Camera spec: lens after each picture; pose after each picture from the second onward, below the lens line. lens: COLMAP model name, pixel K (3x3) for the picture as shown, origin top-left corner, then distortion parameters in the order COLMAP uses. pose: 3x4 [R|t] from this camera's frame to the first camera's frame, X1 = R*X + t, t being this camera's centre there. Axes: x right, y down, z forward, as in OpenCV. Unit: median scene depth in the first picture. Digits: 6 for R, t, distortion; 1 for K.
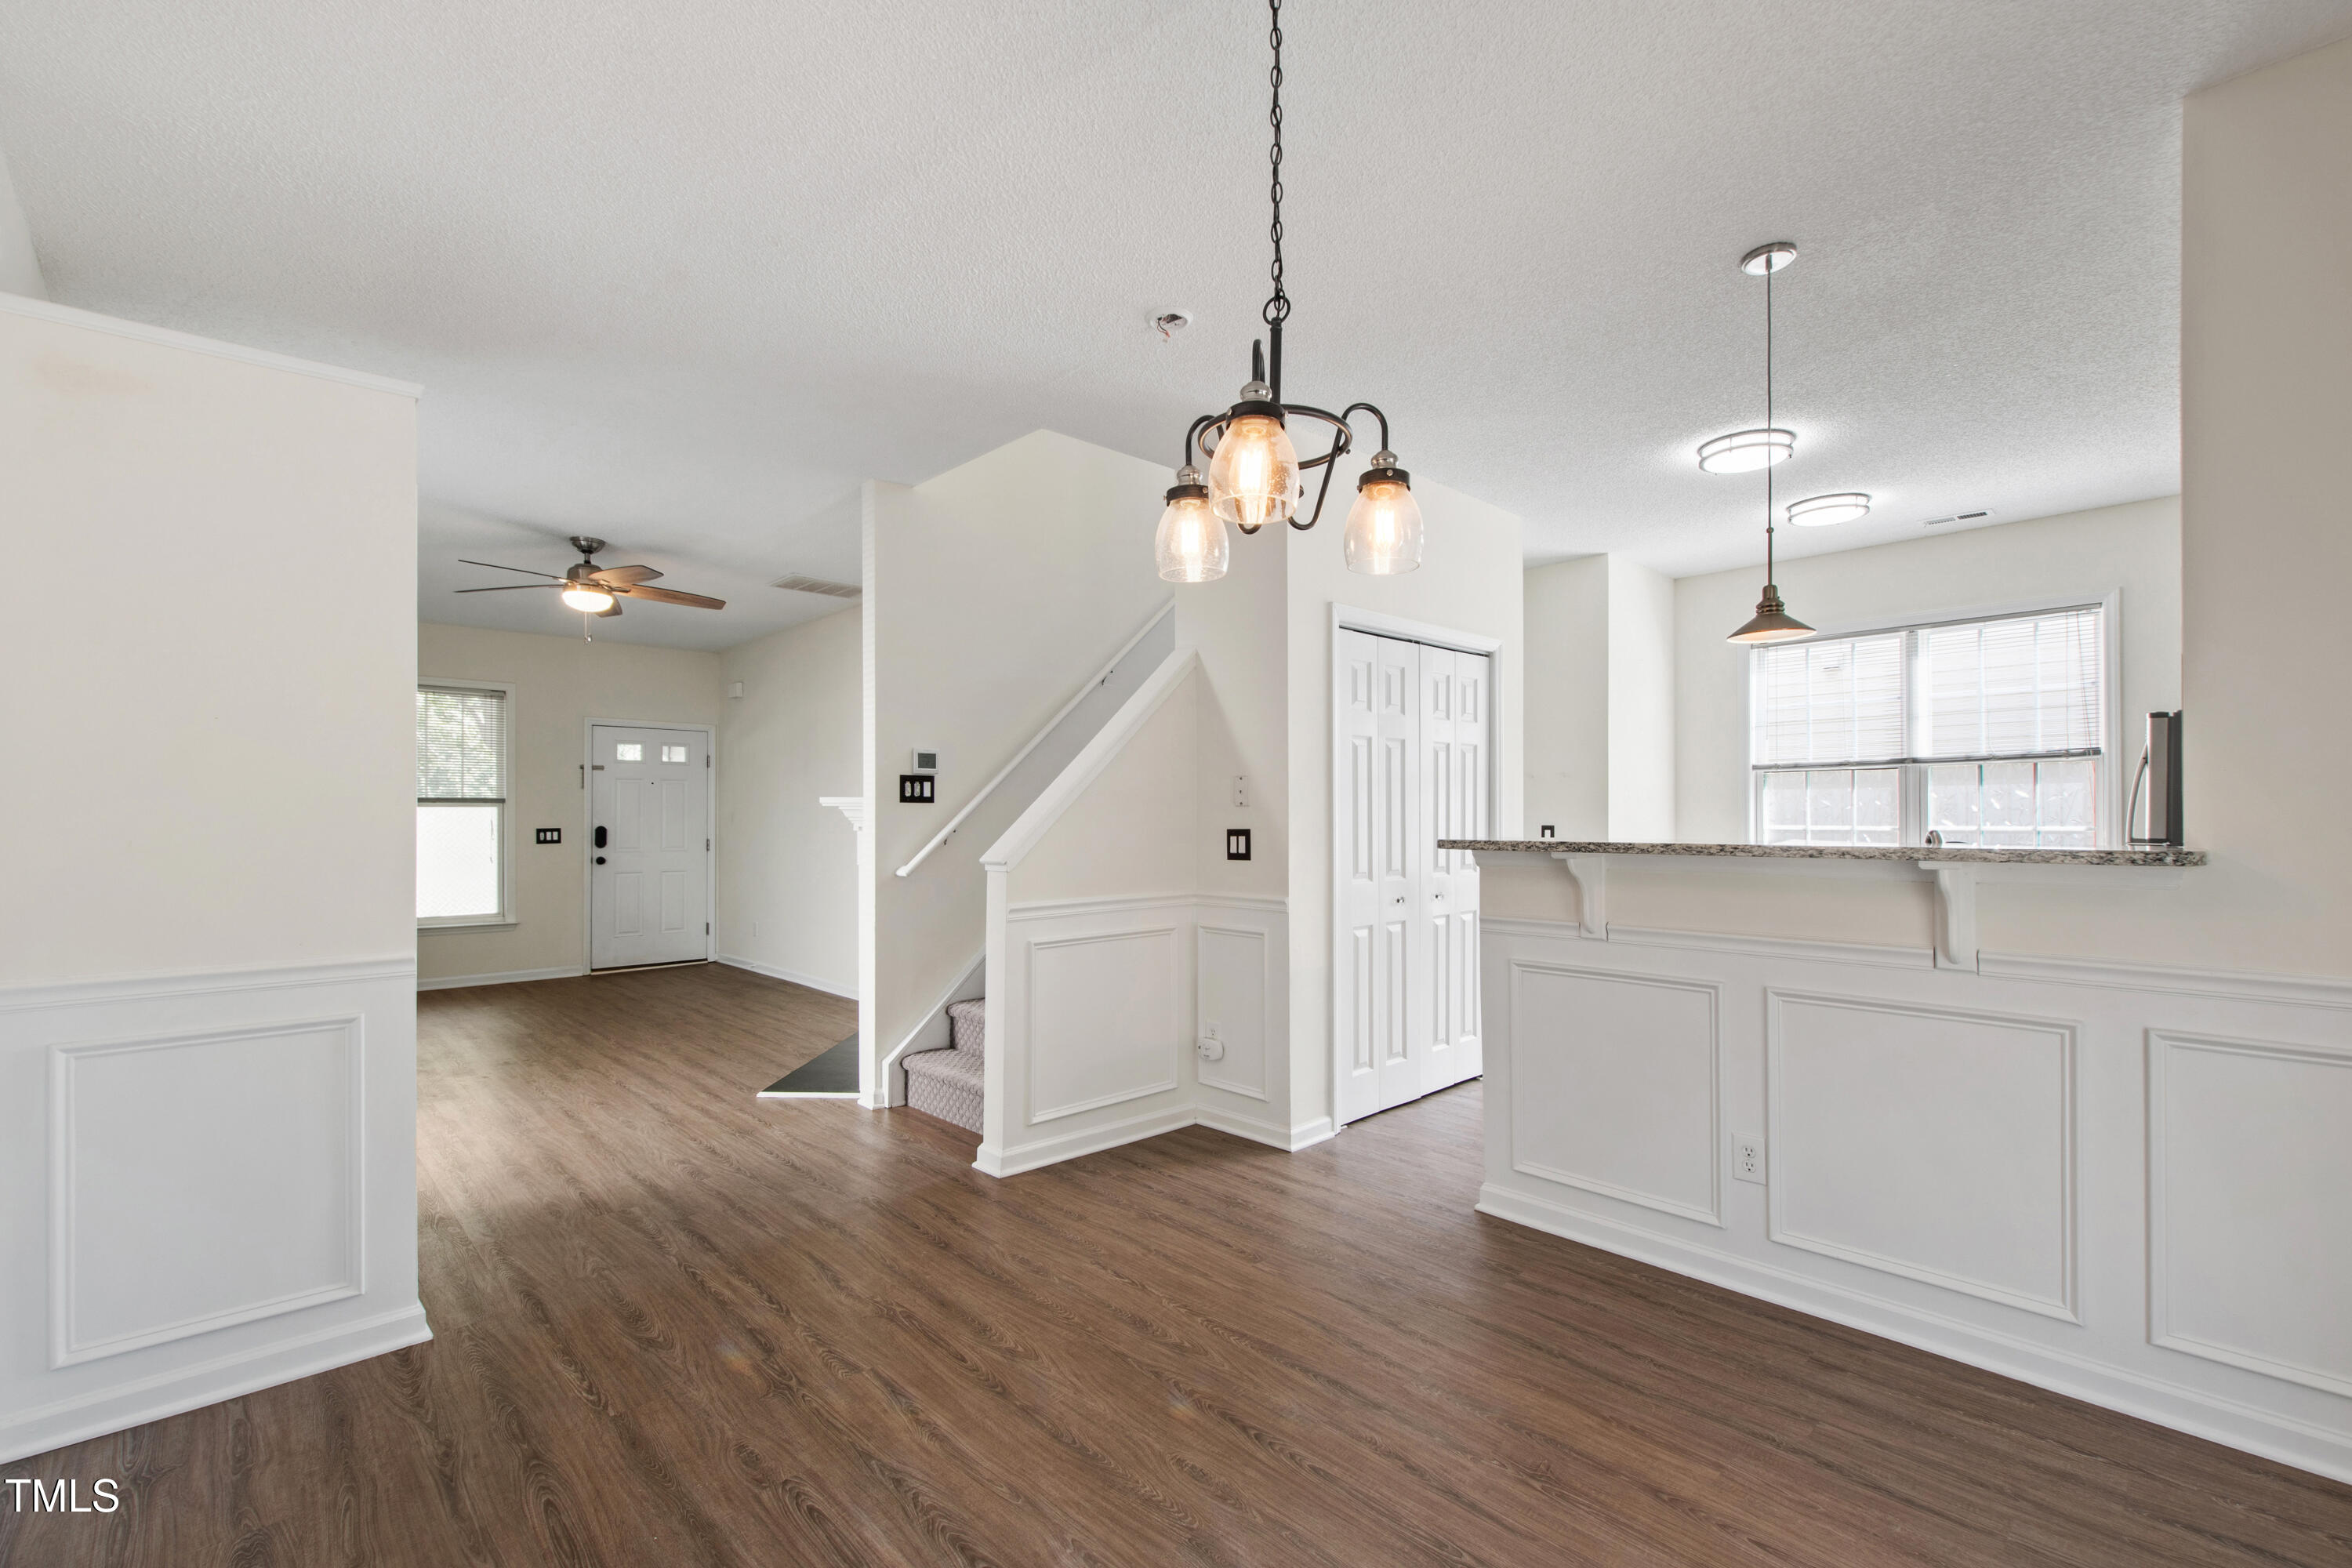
lens RADIAL K [[1013.7, 0, 1166.7], [0, 1013.7, 798.8], [0, 0, 1]] dist [0.010010, -0.005308]
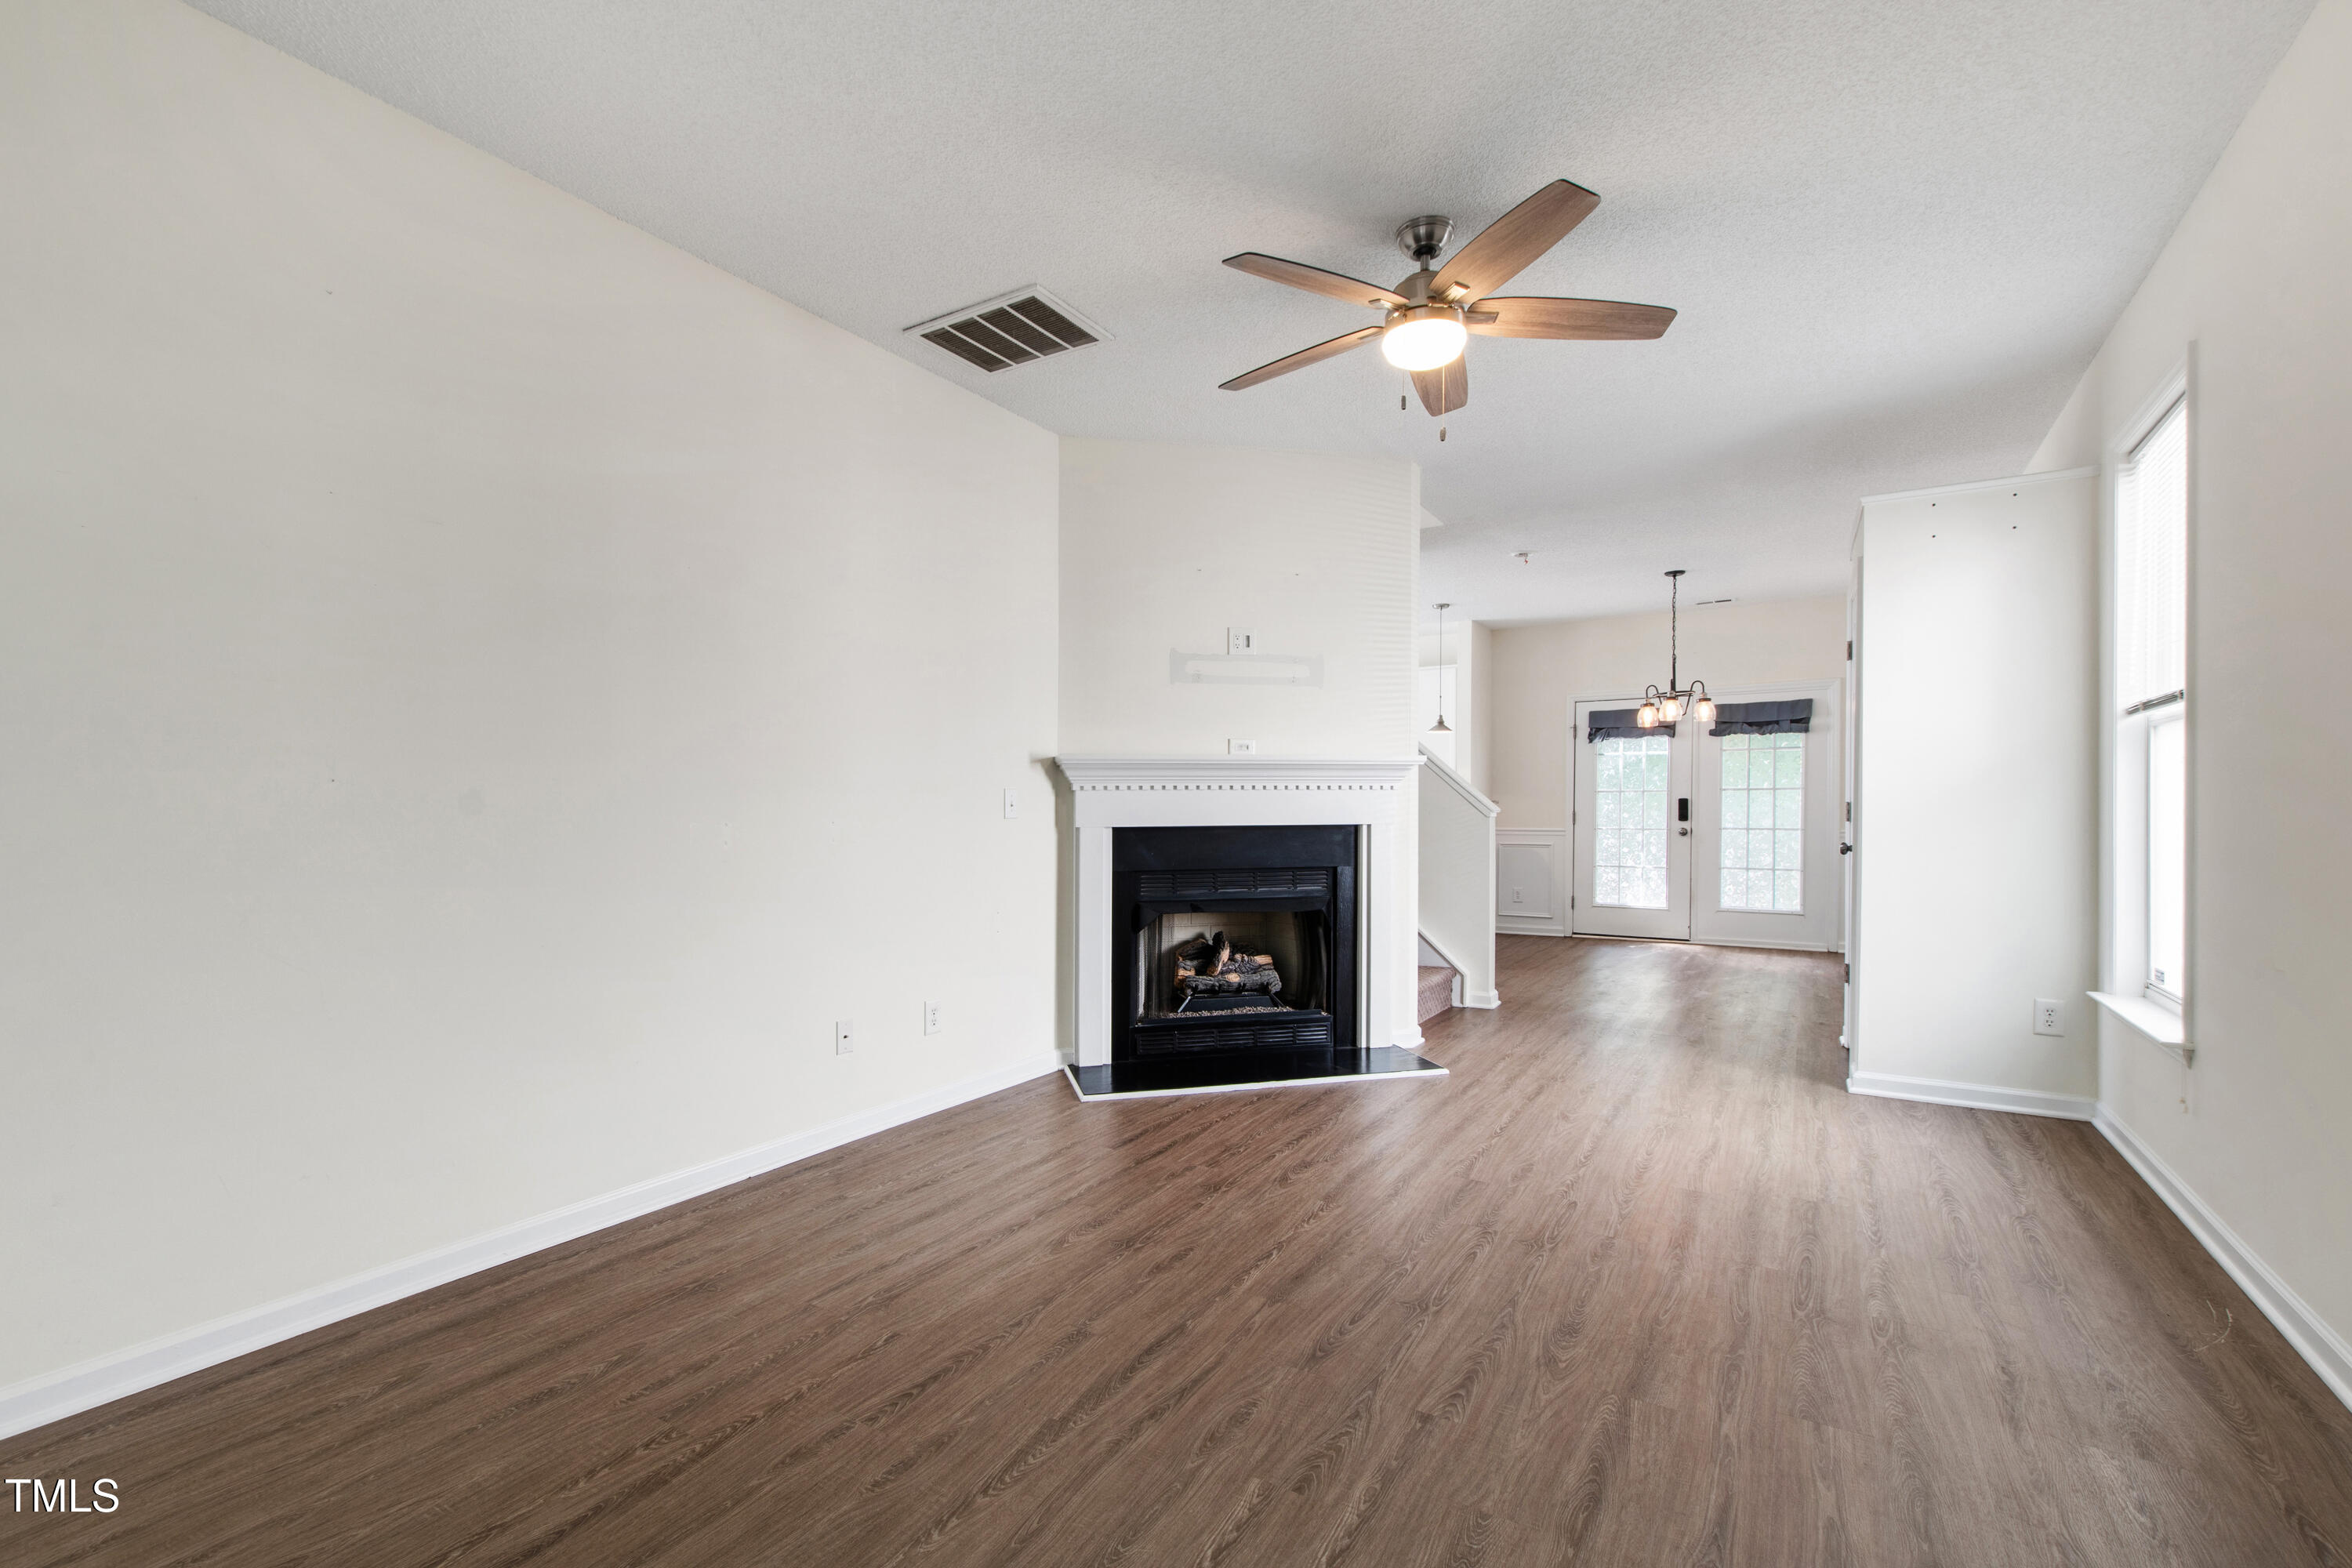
lens RADIAL K [[1035.3, 0, 1161.5], [0, 1035.3, 823.6], [0, 0, 1]] dist [0.003416, 0.000060]
pose [[-0.254605, -0.010286, 0.966991, -1.352583], [-0.010892, 0.999910, 0.007769, 0.061338], [-0.966984, -0.008555, -0.254694, 1.614436]]
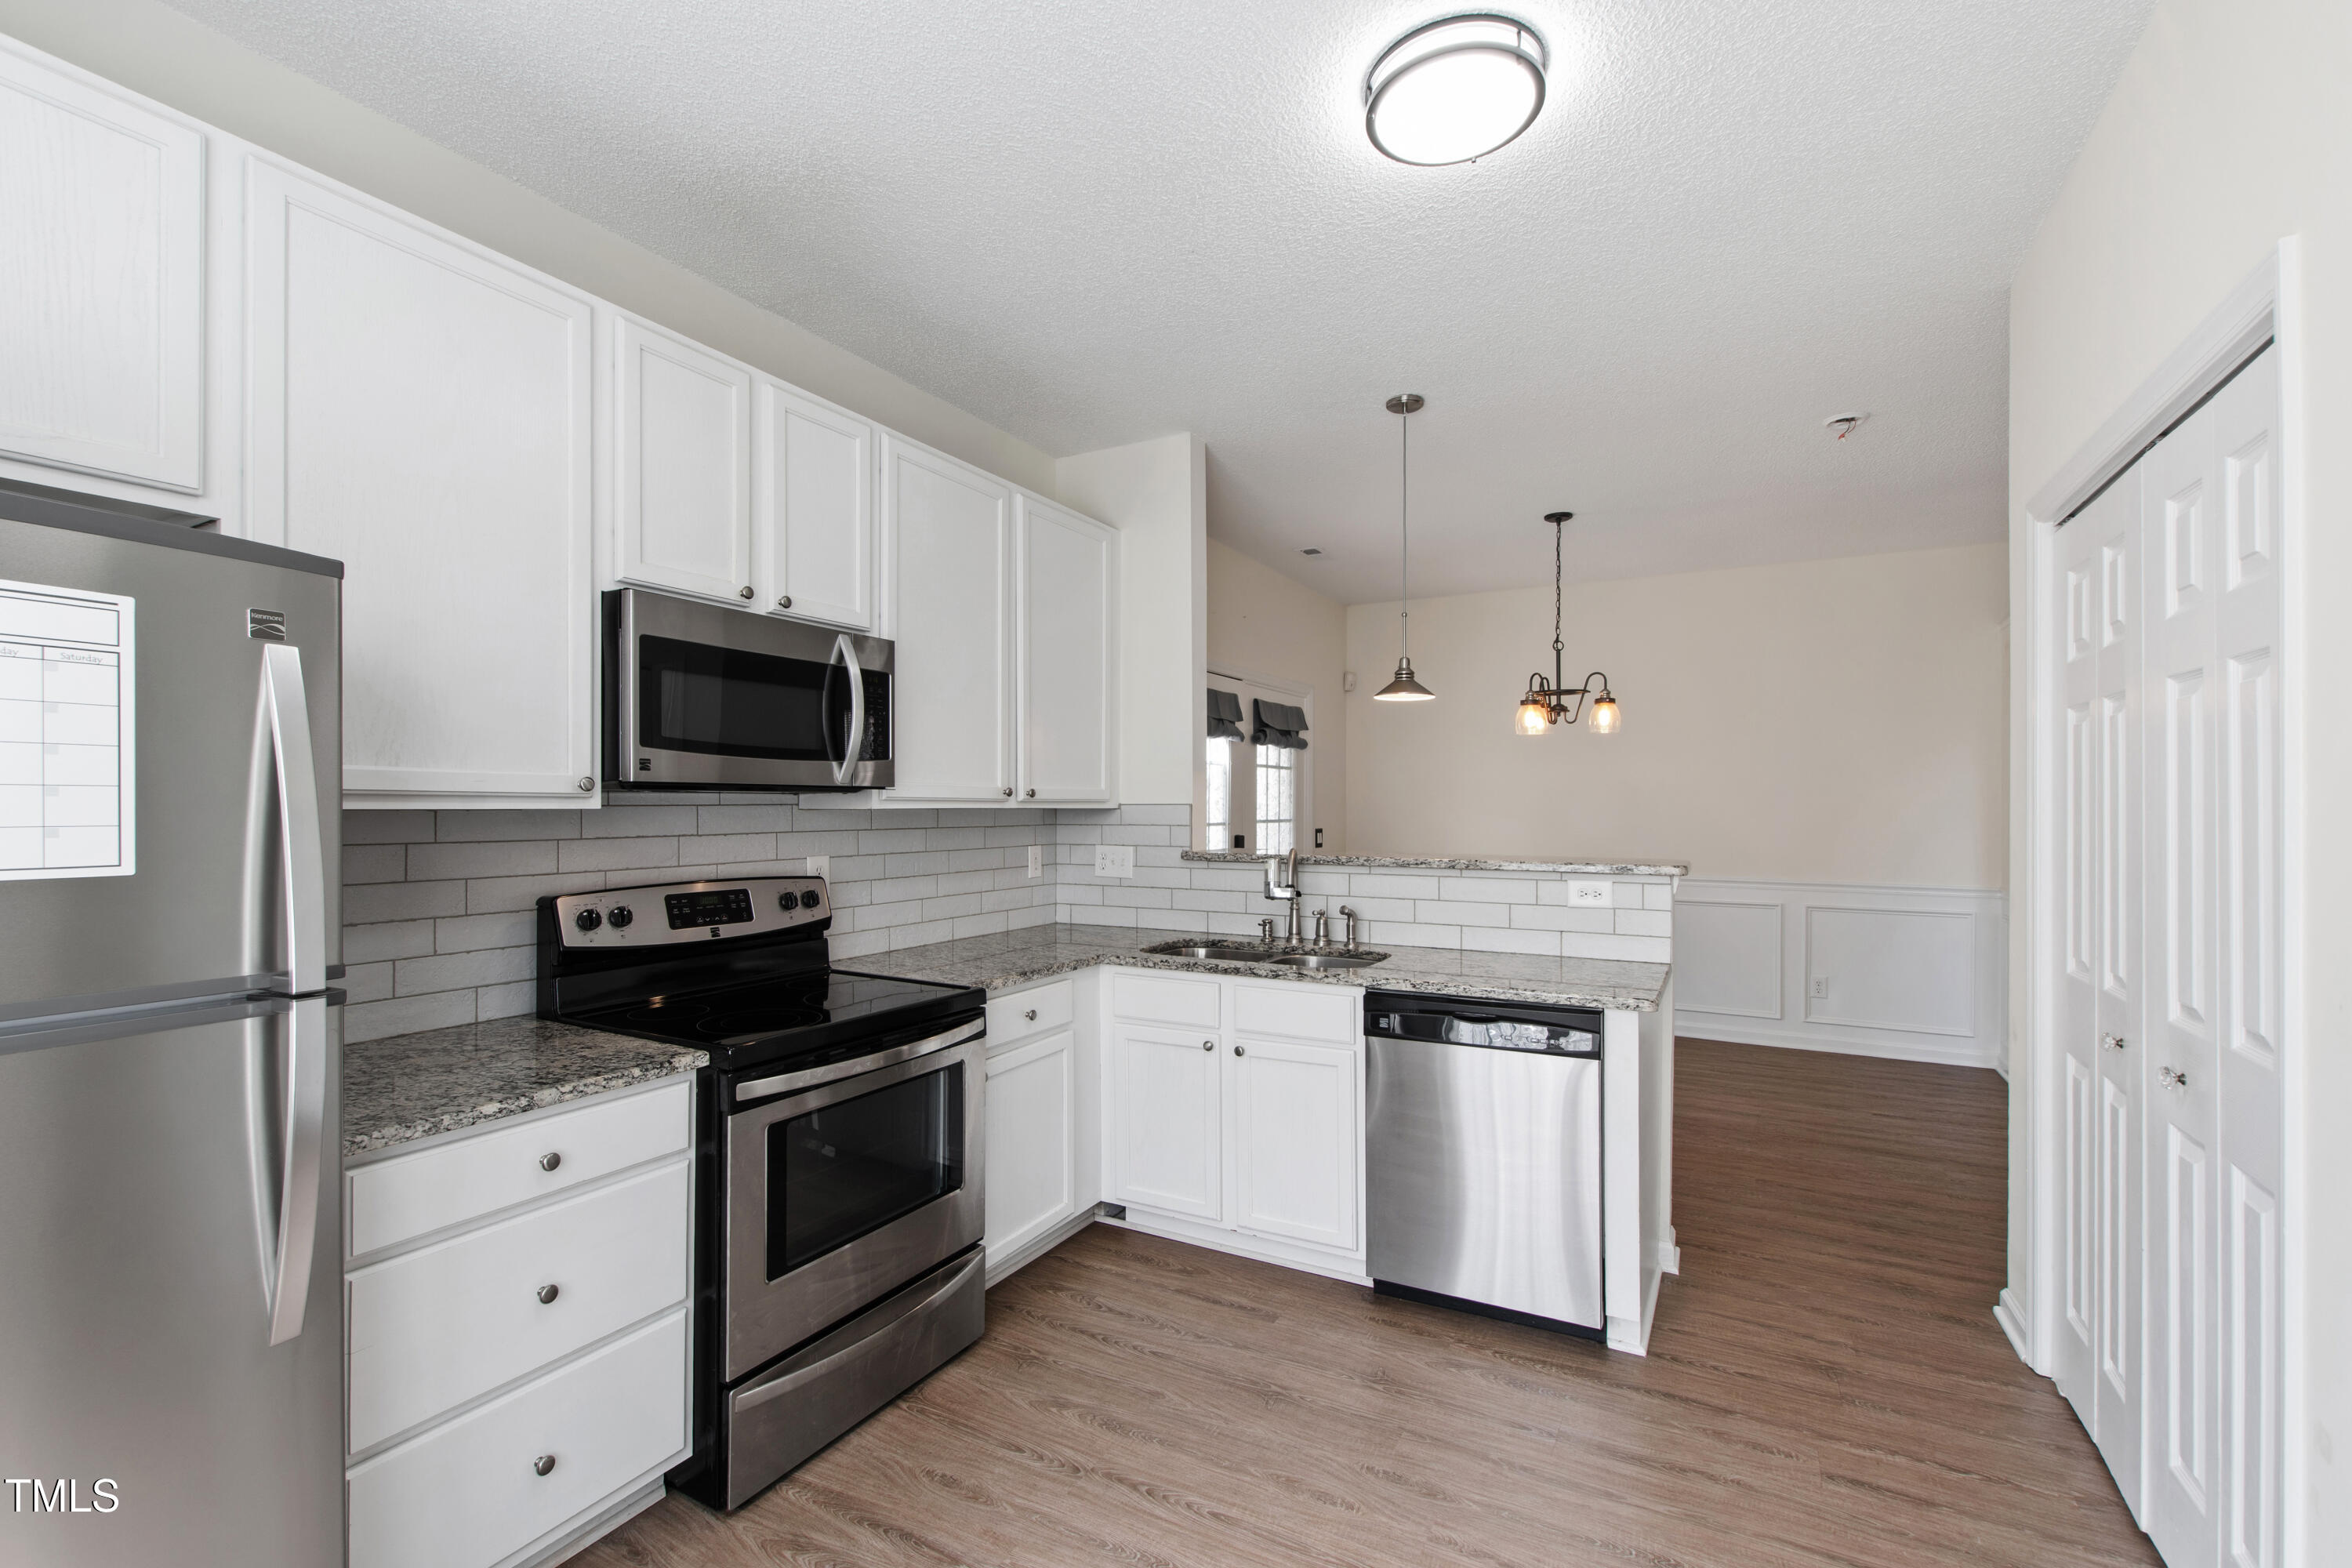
lens RADIAL K [[1018.7, 0, 1169.8], [0, 1018.7, 806.4], [0, 0, 1]] dist [0.000740, -0.000525]
pose [[-0.951492, 0.001507, -0.307671, 0.797160], [0.004736, 0.999941, -0.009746, -0.006269], [0.307638, -0.010730, -0.951443, 1.336390]]
